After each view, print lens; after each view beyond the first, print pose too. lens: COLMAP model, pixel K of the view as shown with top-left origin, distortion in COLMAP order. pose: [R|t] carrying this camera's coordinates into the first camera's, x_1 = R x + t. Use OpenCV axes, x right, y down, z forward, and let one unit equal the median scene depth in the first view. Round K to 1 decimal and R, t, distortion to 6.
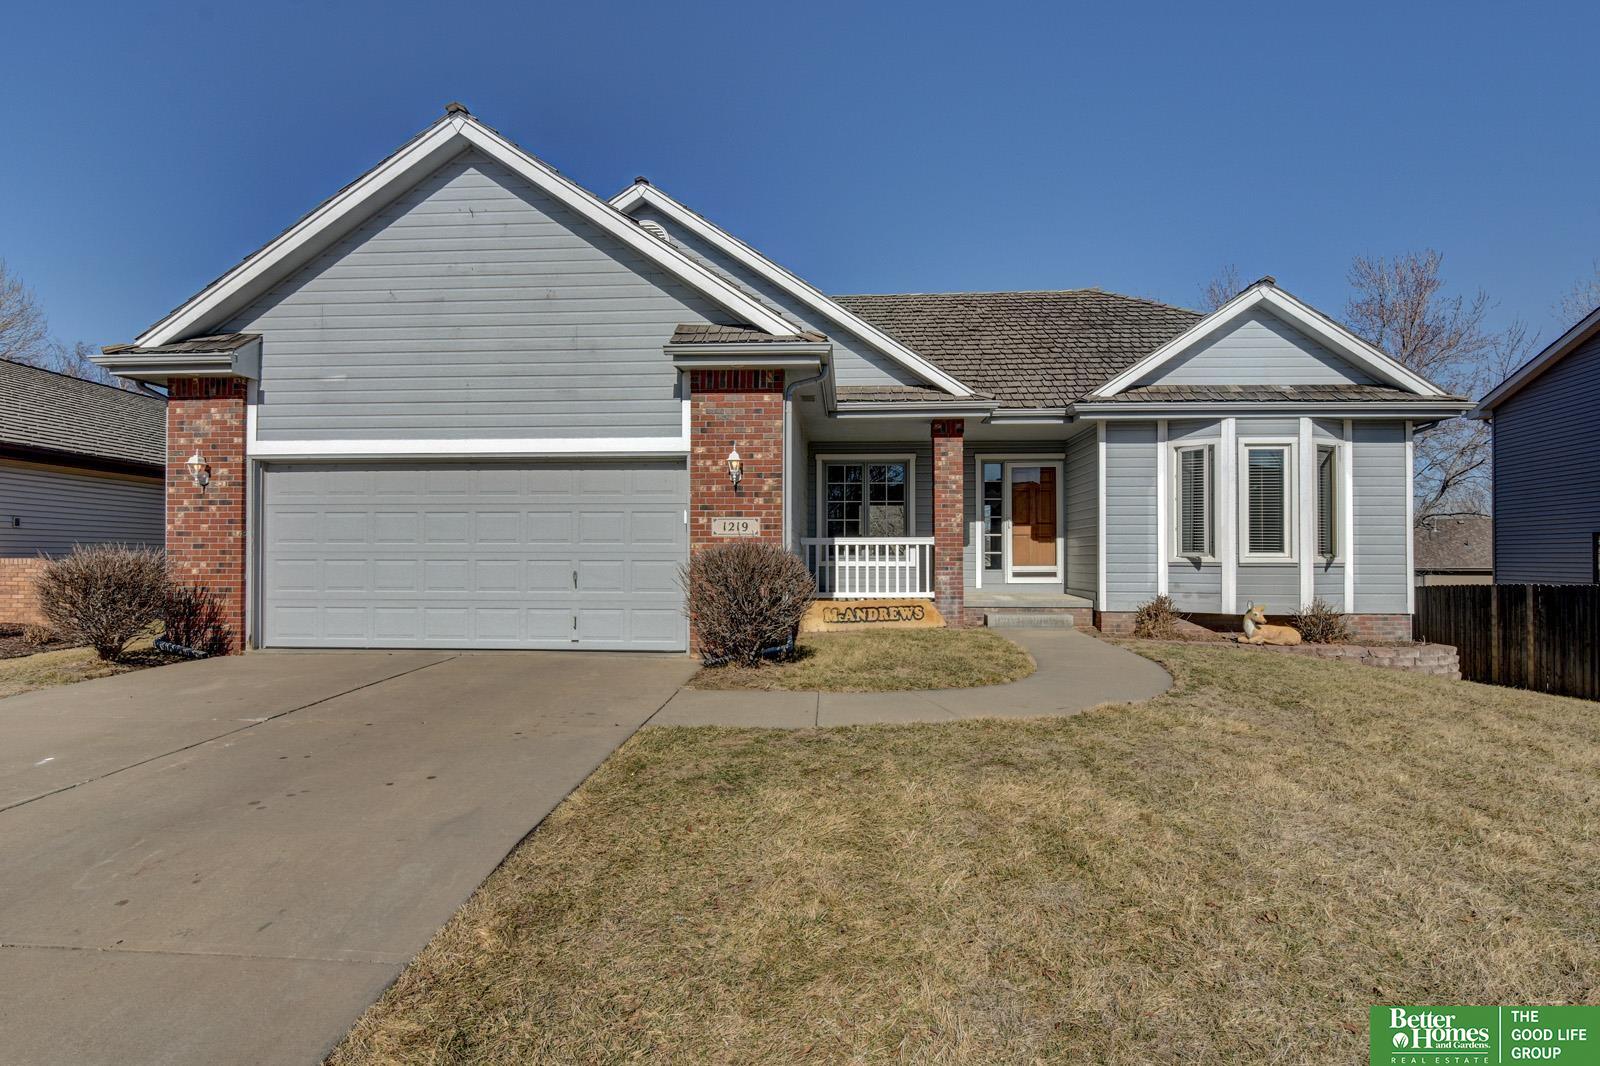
lens RADIAL K [[795.4, 0, 780.4], [0, 795.4, 534.0], [0, 0, 1]] dist [-0.000800, -0.000374]
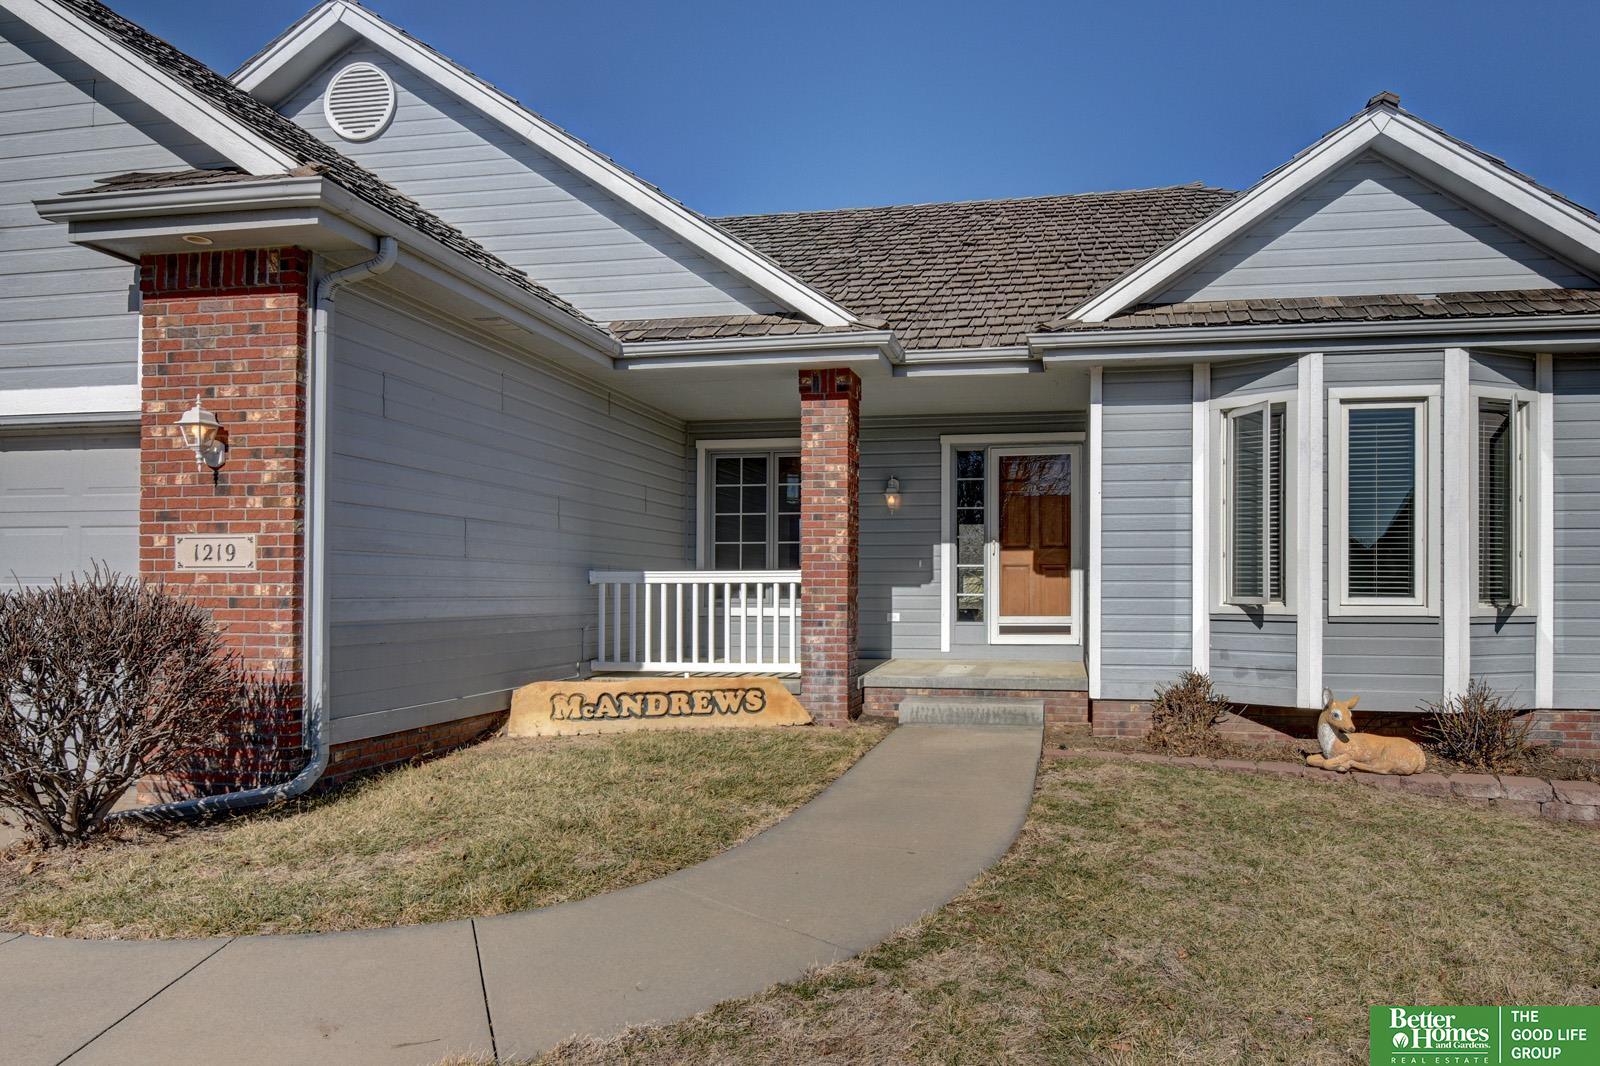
lens RADIAL K [[924.4, 0, 913.5], [0, 924.4, 572.6], [0, 0, 1]] dist [-0.000993, -0.001779]
pose [[0.995765, -0.001911, -0.091920, 0.348088], [0.002742, 0.999956, 0.008919, -0.000131], [0.091899, -0.009134, 0.995726, 0.335462]]
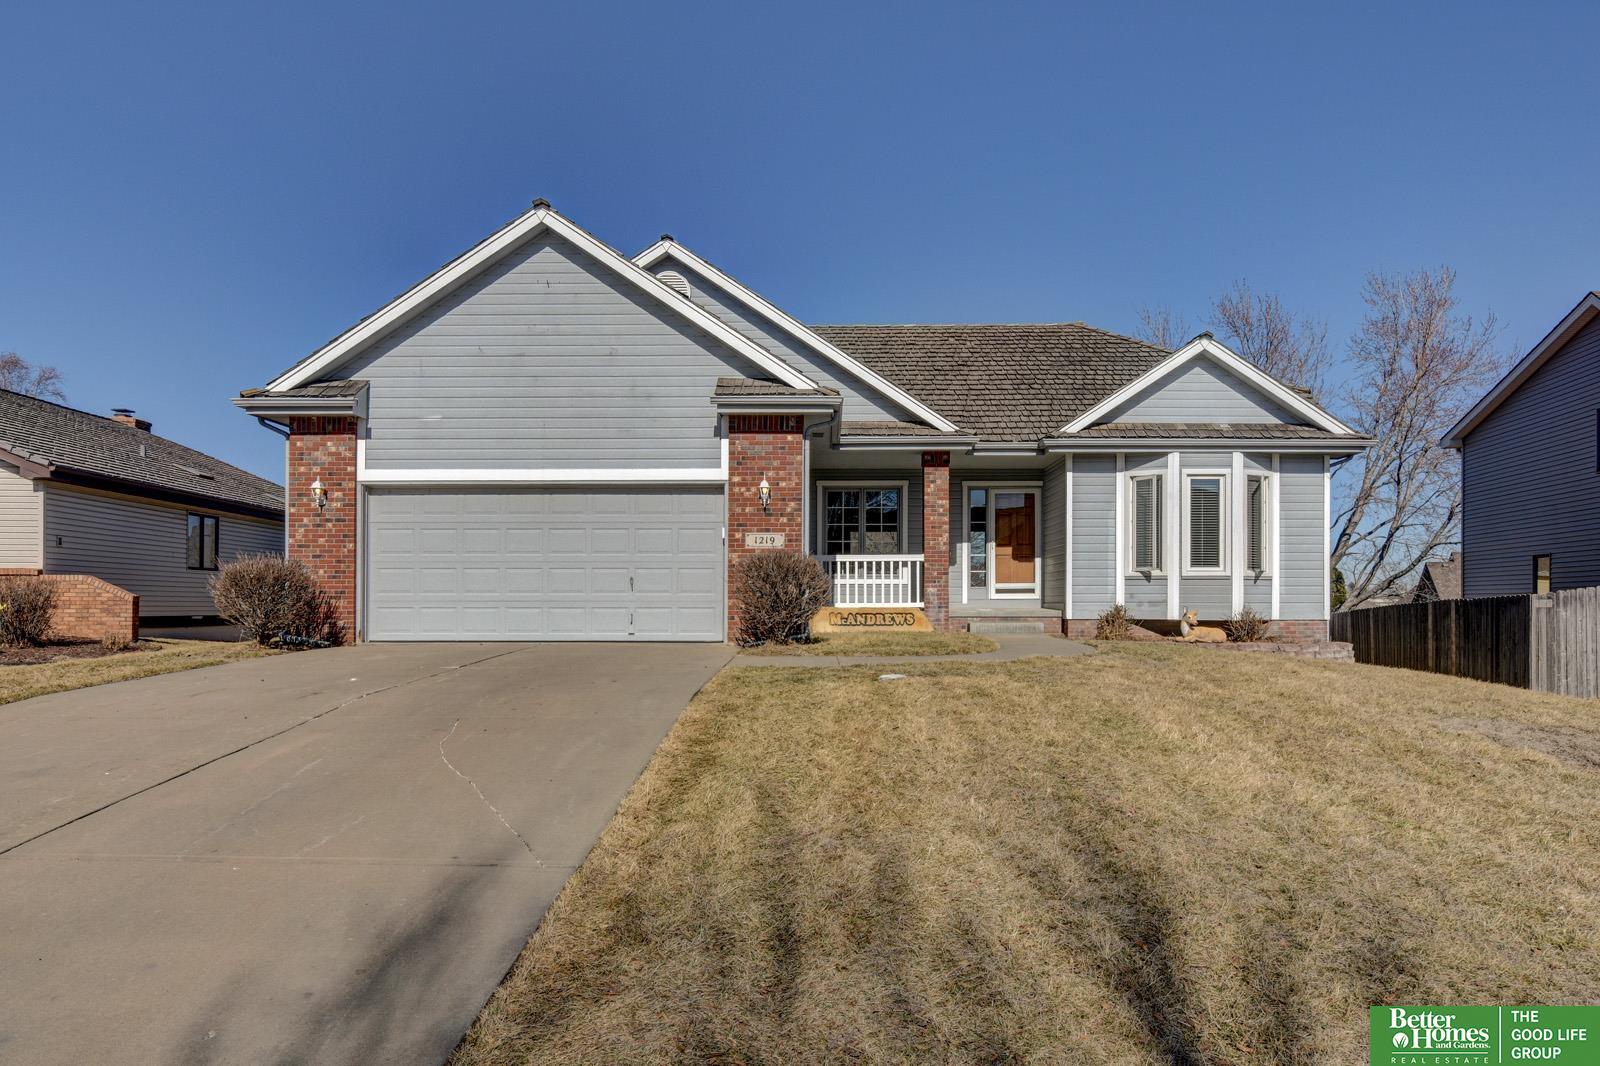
lens RADIAL K [[1011.8, 0, 794.5], [0, 1011.8, 587.4], [0, 0, 1]] dist [0.002472, 0.001273]
pose [[0.998544, -0.000907, 0.053943, -0.073189], [0.000309, 0.999938, 0.011088, 0.036258], [-0.053950, -0.011055, 0.998482, -0.456678]]
